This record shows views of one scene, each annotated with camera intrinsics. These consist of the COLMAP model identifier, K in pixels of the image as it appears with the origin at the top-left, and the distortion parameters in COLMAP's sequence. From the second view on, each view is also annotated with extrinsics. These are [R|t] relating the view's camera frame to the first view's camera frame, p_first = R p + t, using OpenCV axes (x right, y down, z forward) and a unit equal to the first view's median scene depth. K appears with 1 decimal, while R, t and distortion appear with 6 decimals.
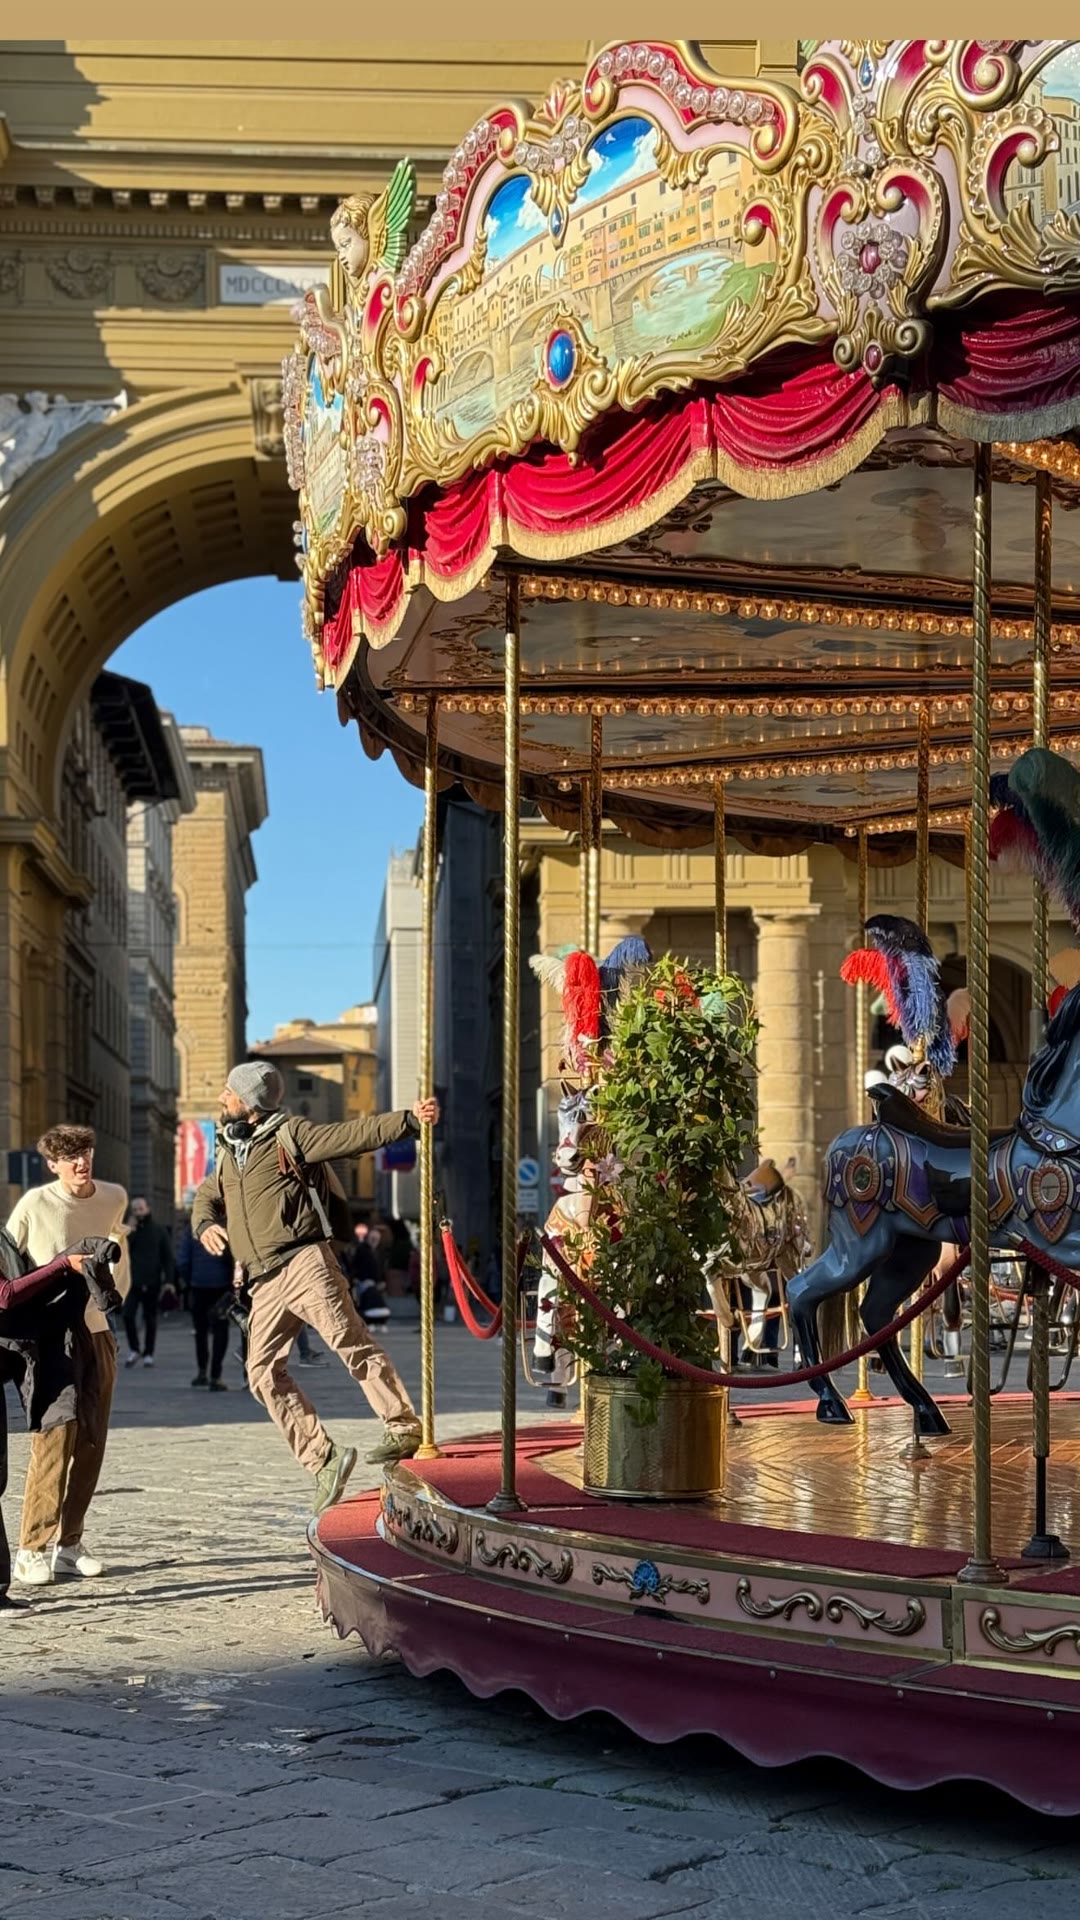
lens RADIAL K [[2644.0, 0, 495.4], [0, 2644.0, 944.5], [0, 0, 1]] dist [0.153433, -0.317000]
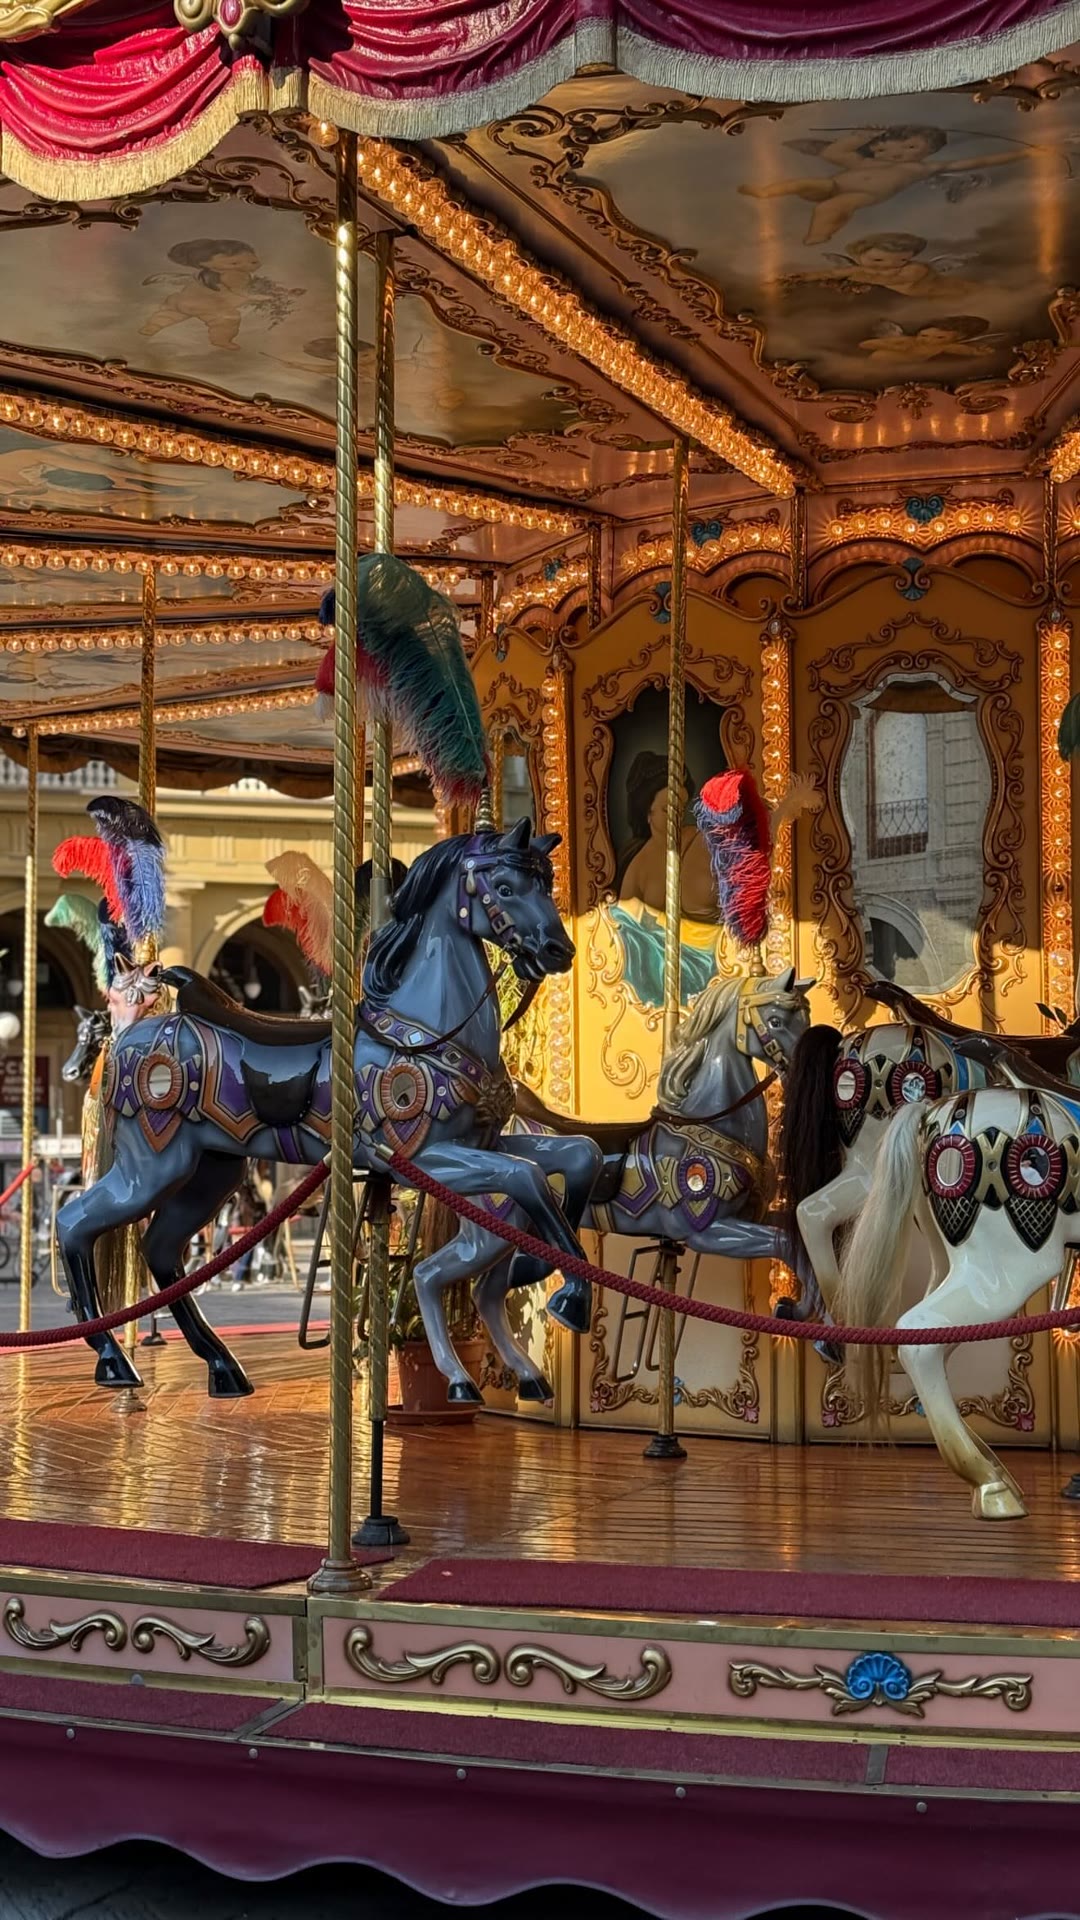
lens RADIAL K [[2644.0, 0, 495.4], [0, 2644.0, 944.5], [0, 0, 1]] dist [0.153433, -0.317000]
pose [[0.945826, 0.026886, 0.323560, -0.028296], [-0.034924, 0.999208, 0.019062, 0.030620], [-0.322791, -0.029330, 0.946016, 0.230219]]
